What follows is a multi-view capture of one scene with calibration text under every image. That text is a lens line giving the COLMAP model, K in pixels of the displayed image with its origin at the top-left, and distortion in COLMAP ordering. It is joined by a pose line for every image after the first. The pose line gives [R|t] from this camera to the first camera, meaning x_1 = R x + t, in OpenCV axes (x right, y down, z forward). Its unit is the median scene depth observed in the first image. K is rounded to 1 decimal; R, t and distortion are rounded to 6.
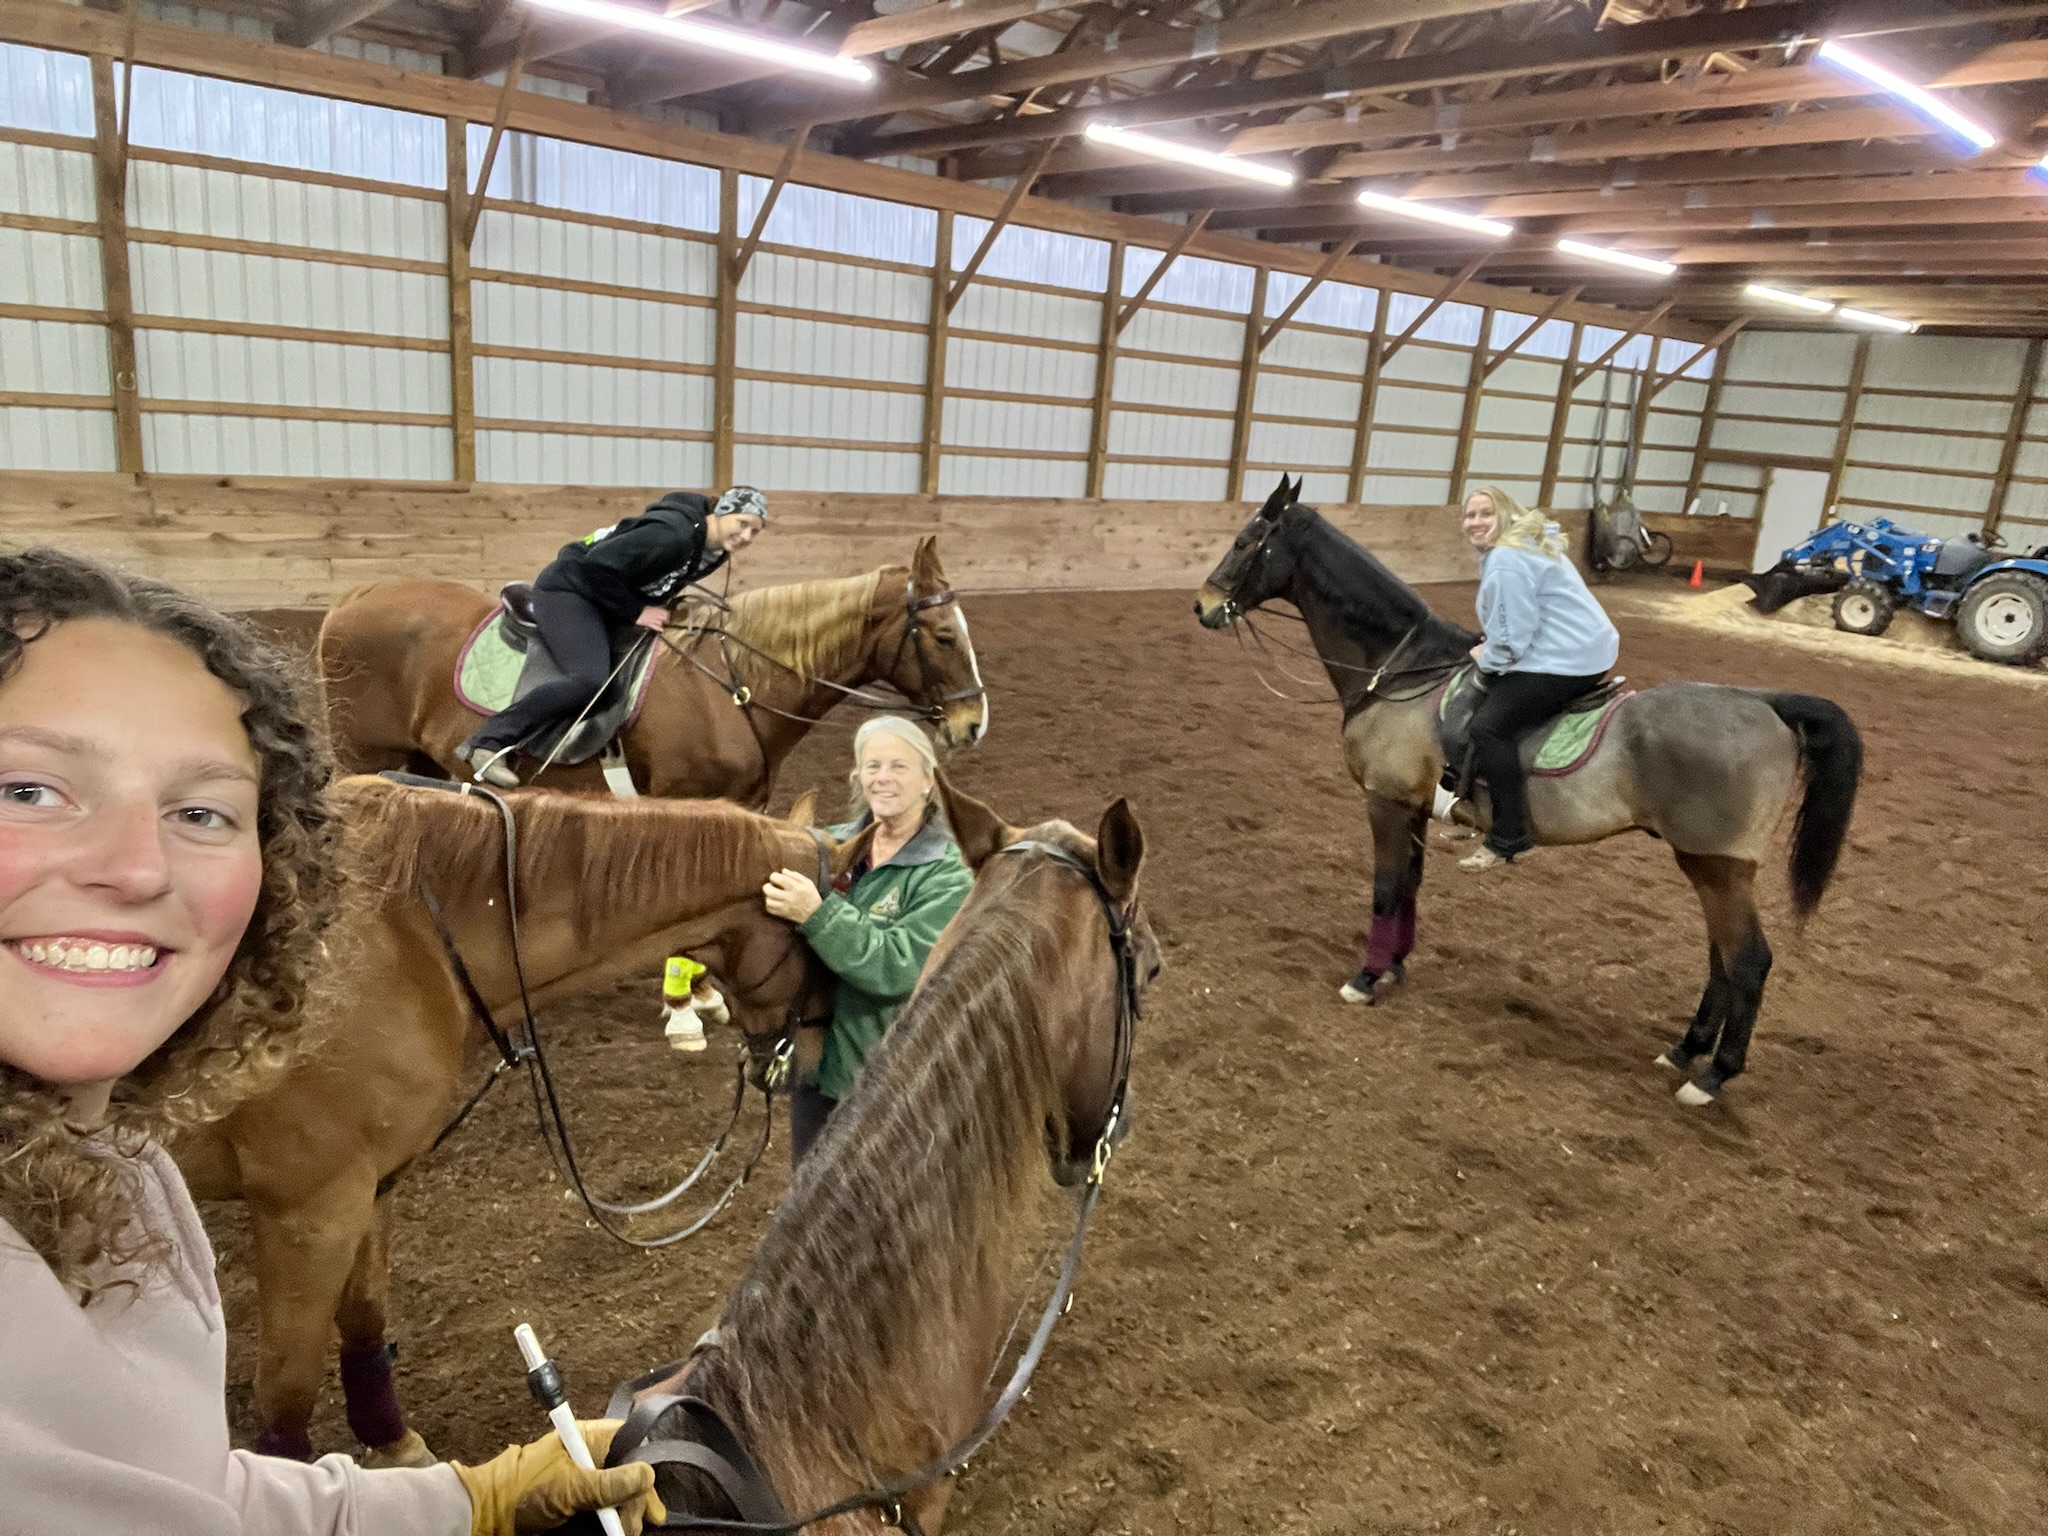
lens RADIAL K [[1376.5, 0, 1012.6], [0, 1376.5, 795.8], [0, 0, 1]] dist [0.072328, -0.080380]
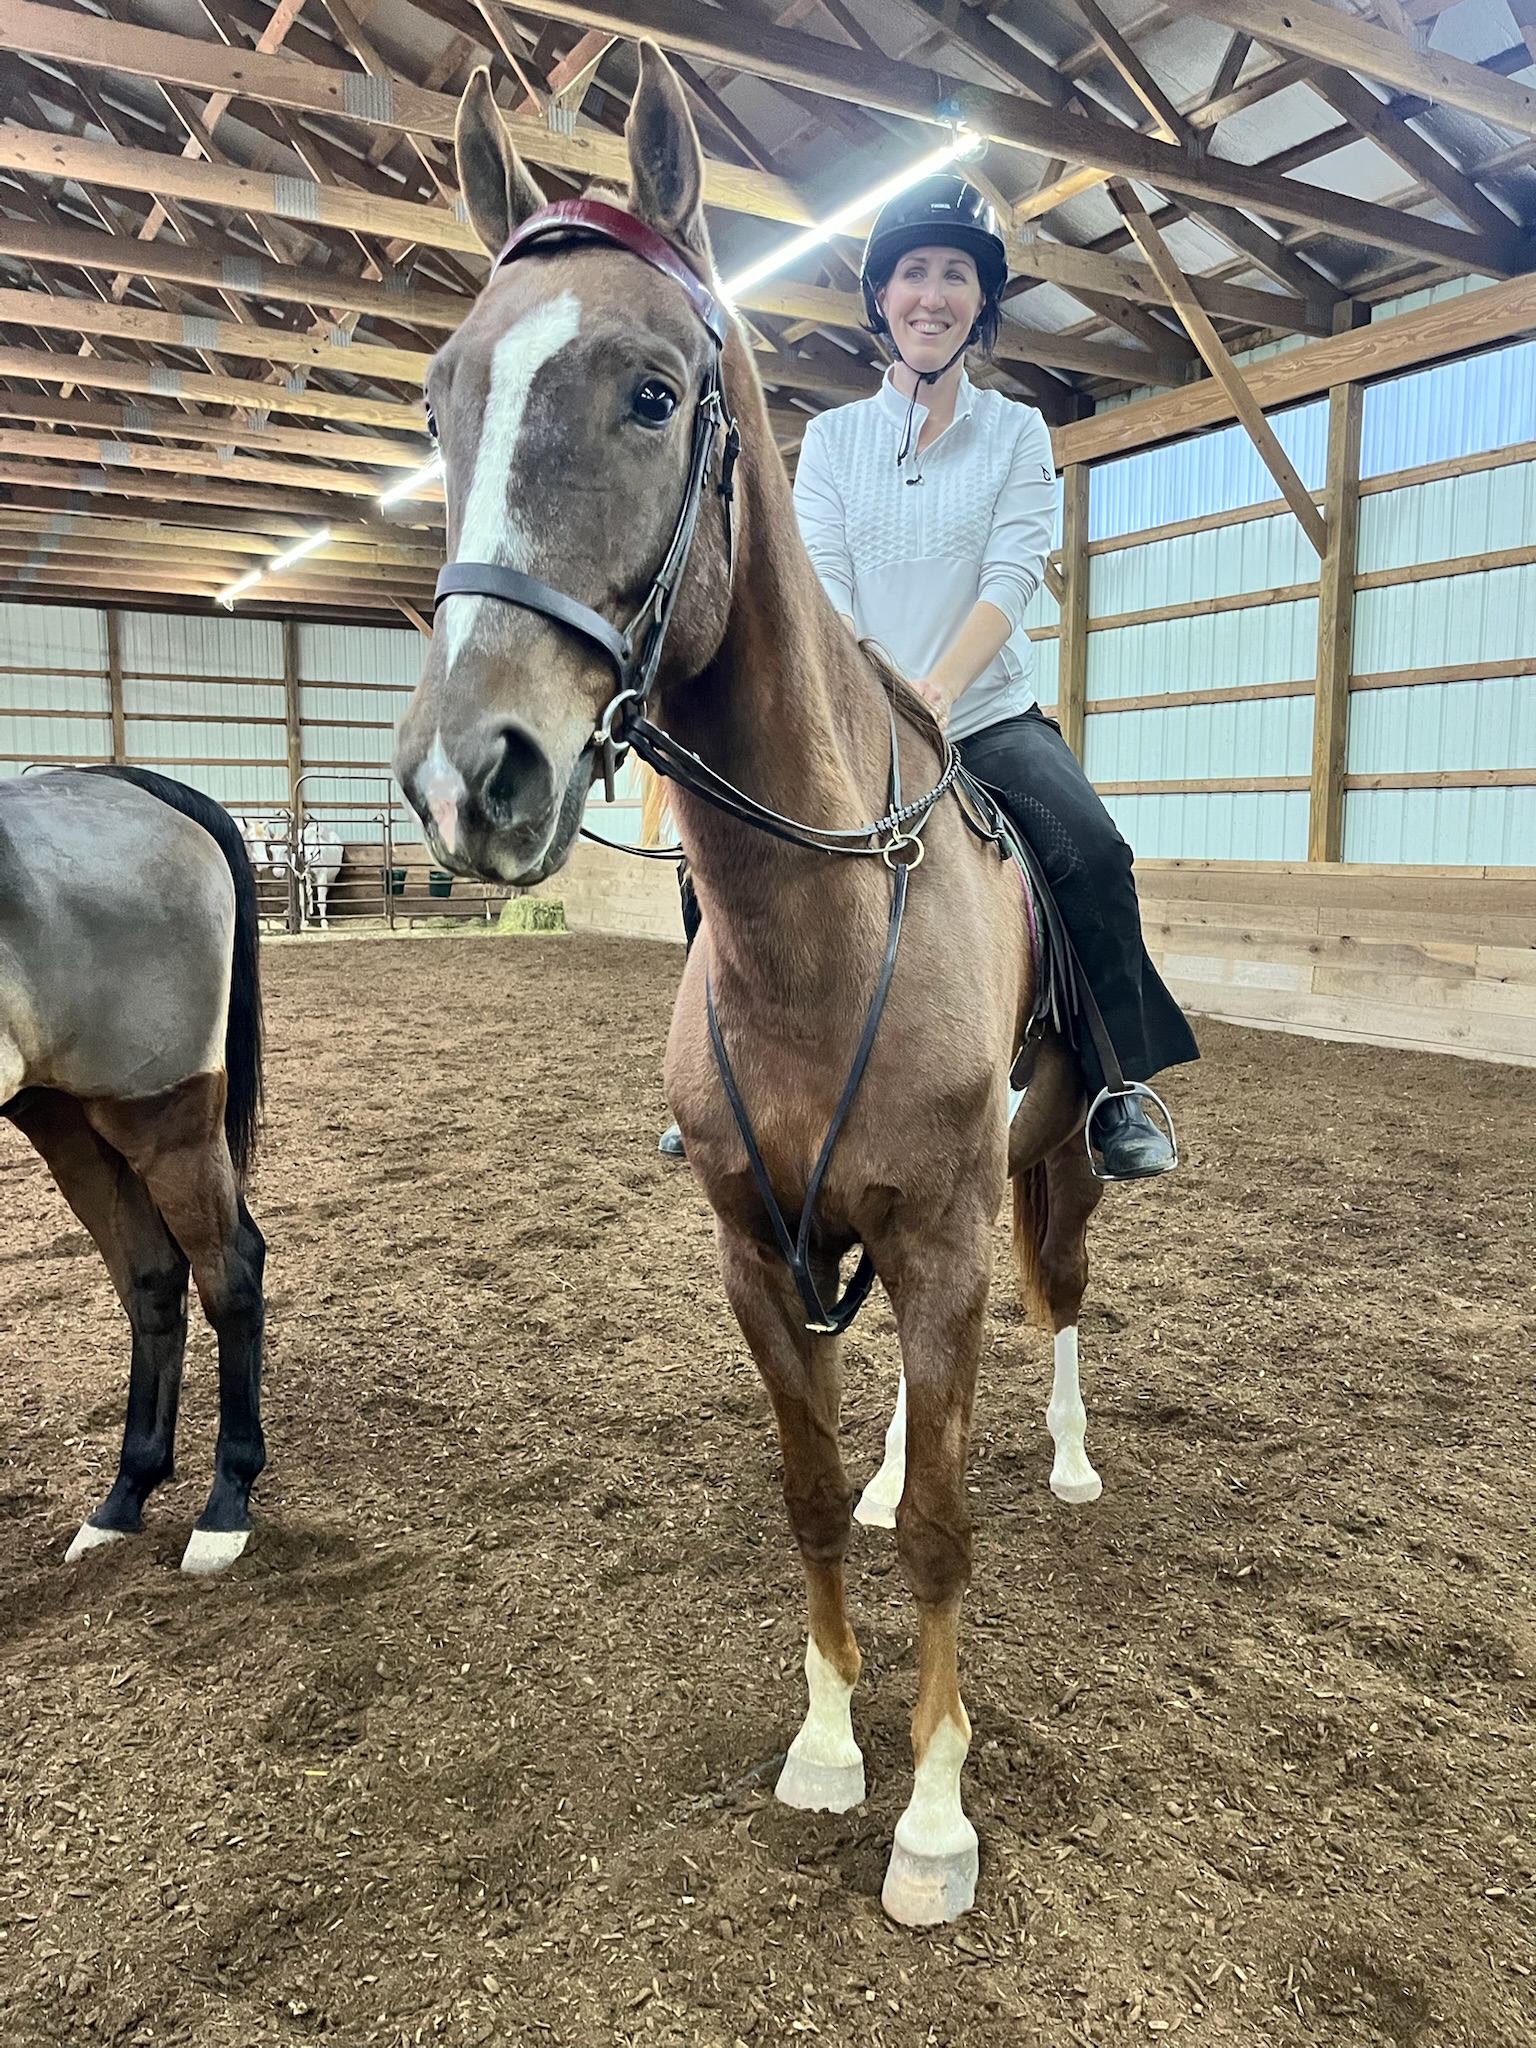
lens RADIAL K [[1547.1, 0, 765.3], [0, 1547.1, 992.0], [0, 0, 1]] dist [0.063296, -0.084581]
pose [[0.137094, -0.185598, 0.973015, -0.017071], [0.291062, 0.946475, 0.139527, -0.006148], [-0.946831, 0.264079, 0.183777, 0.649918]]
